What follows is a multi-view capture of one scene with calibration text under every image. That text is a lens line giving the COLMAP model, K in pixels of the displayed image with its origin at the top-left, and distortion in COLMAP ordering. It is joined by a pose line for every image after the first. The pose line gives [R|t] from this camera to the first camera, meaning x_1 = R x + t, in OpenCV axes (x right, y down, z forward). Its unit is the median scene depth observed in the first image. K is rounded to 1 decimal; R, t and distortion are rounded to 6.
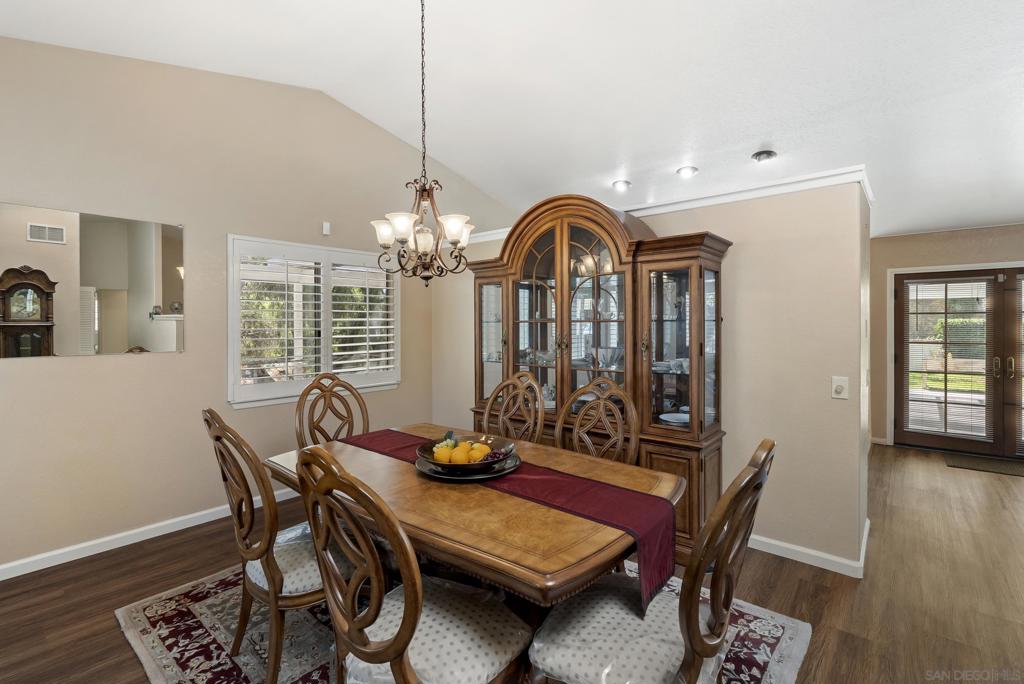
lens RADIAL K [[464.7, 0, 510.8], [0, 464.7, 324.7], [0, 0, 1]] dist [-0.009751, 0.004508]
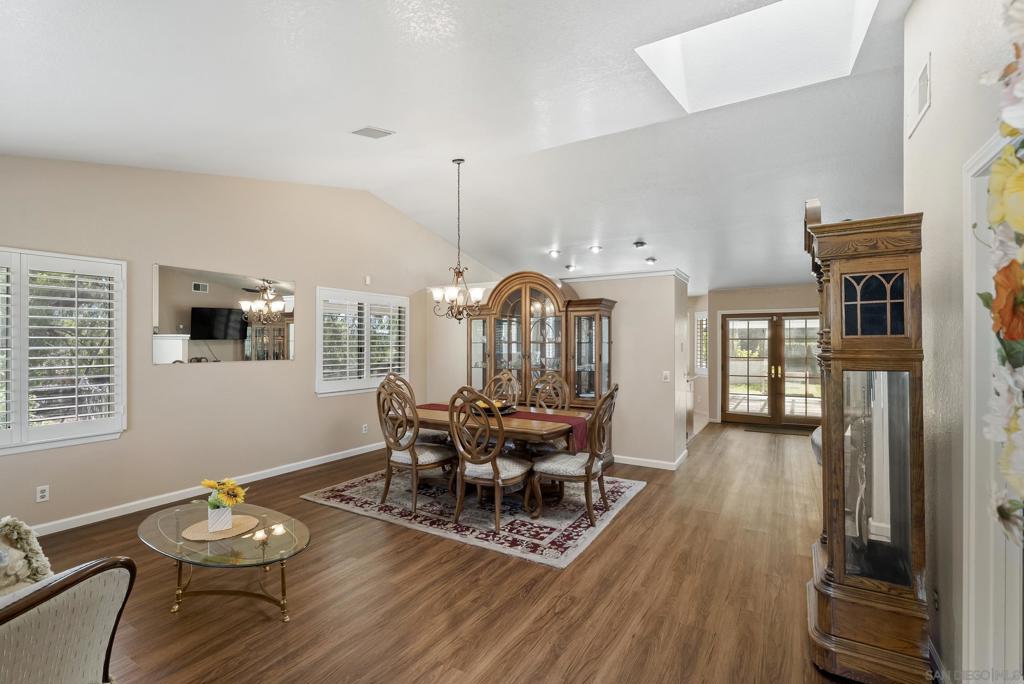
lens RADIAL K [[464.7, 0, 513.1], [0, 464.7, 345.1], [0, 0, 1]] dist [-0.009751, 0.004508]
pose [[0.984470, 0.004861, 0.175485, -0.244663], [-0.004646, 0.999988, -0.001632, 0.004737], [-0.175491, 0.000792, 0.984481, -0.716875]]
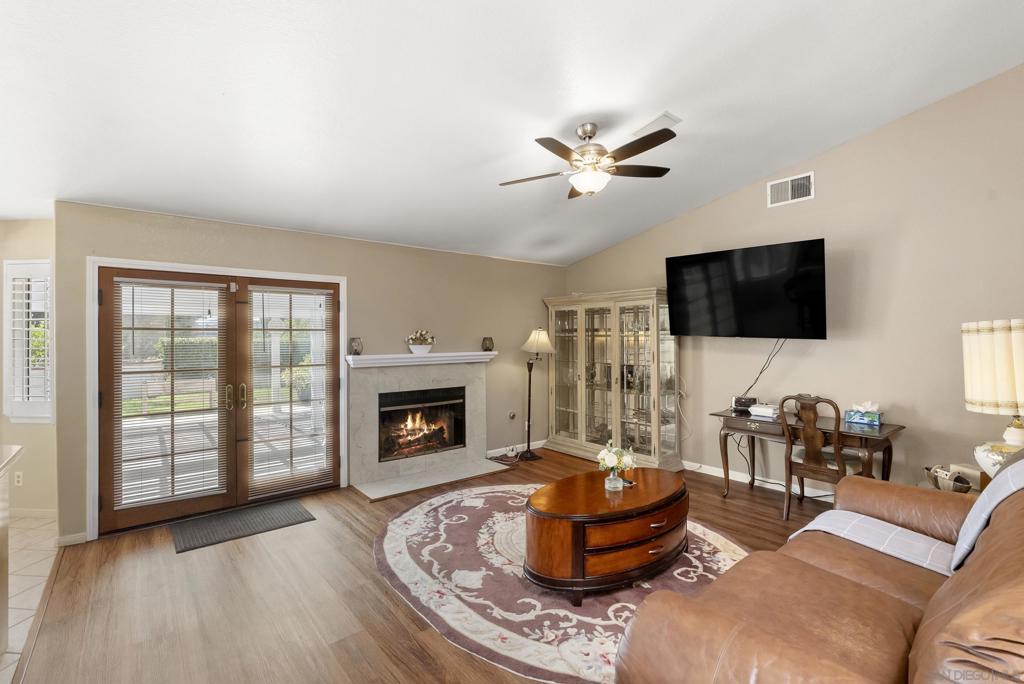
lens RADIAL K [[464.7, 0, 508.3], [0, 464.7, 337.5], [0, 0, 1]] dist [-0.009751, 0.004508]
pose [[0.174225, 0.001959, 0.984704, 0.510149], [0.003215, 0.999992, -0.002559, -0.014119], [-0.984701, 0.003612, 0.174217, 0.568024]]
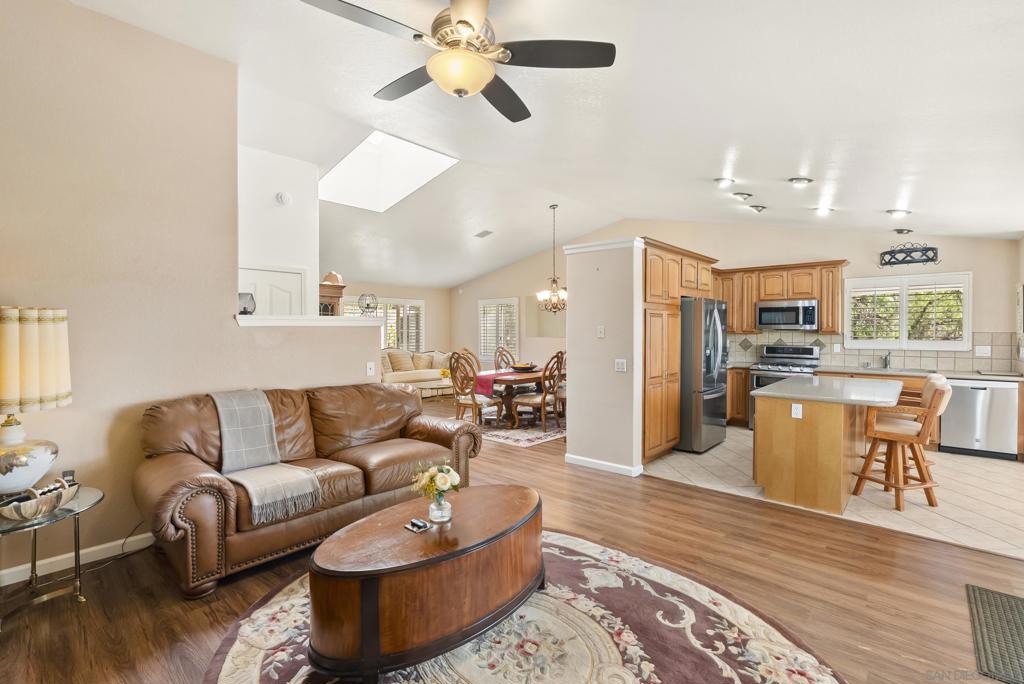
lens RADIAL K [[464.7, 0, 509.3], [0, 464.7, 337.1], [0, 0, 1]] dist [-0.009751, 0.004508]
pose [[-0.022098, 0.020703, -0.999541, 2.170886], [0.000143, 0.999786, 0.020705, -0.011658], [0.999756, 0.000315, -0.022096, 0.648004]]
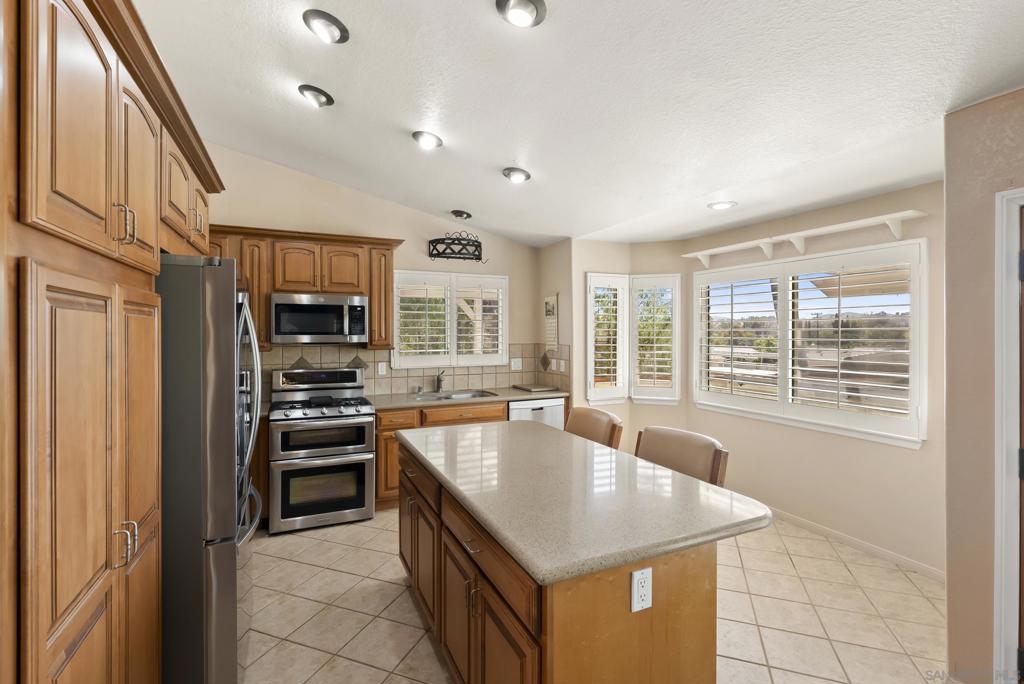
lens RADIAL K [[464.7, 0, 512.2], [0, 464.7, 335.8], [0, 0, 1]] dist [-0.009751, 0.004508]
pose [[0.911584, 0.004869, -0.411086, 1.059625], [-0.002770, 0.999980, 0.005700, -0.029575], [0.411105, -0.004057, 0.911579, 0.920507]]
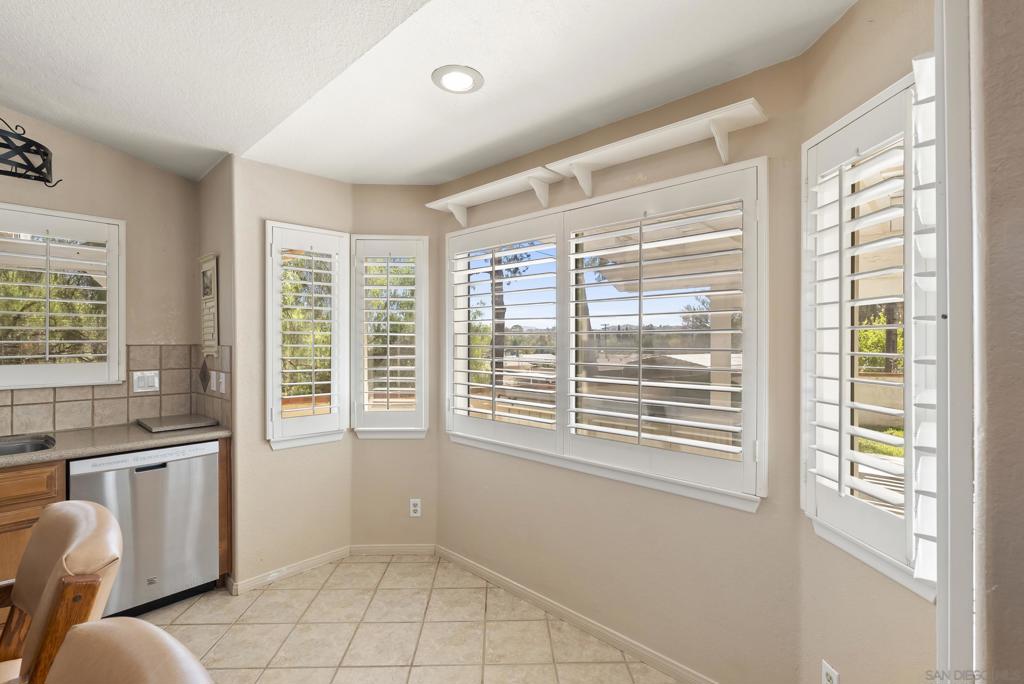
lens RADIAL K [[464.7, 0, 509.5], [0, 464.7, 341.4], [0, 0, 1]] dist [-0.009751, 0.004508]
pose [[0.999025, 0.004782, -0.043896, 1.148891], [-0.004832, 0.999988, -0.001032, -0.002543], [0.043890, 0.001243, 0.999036, 1.518972]]
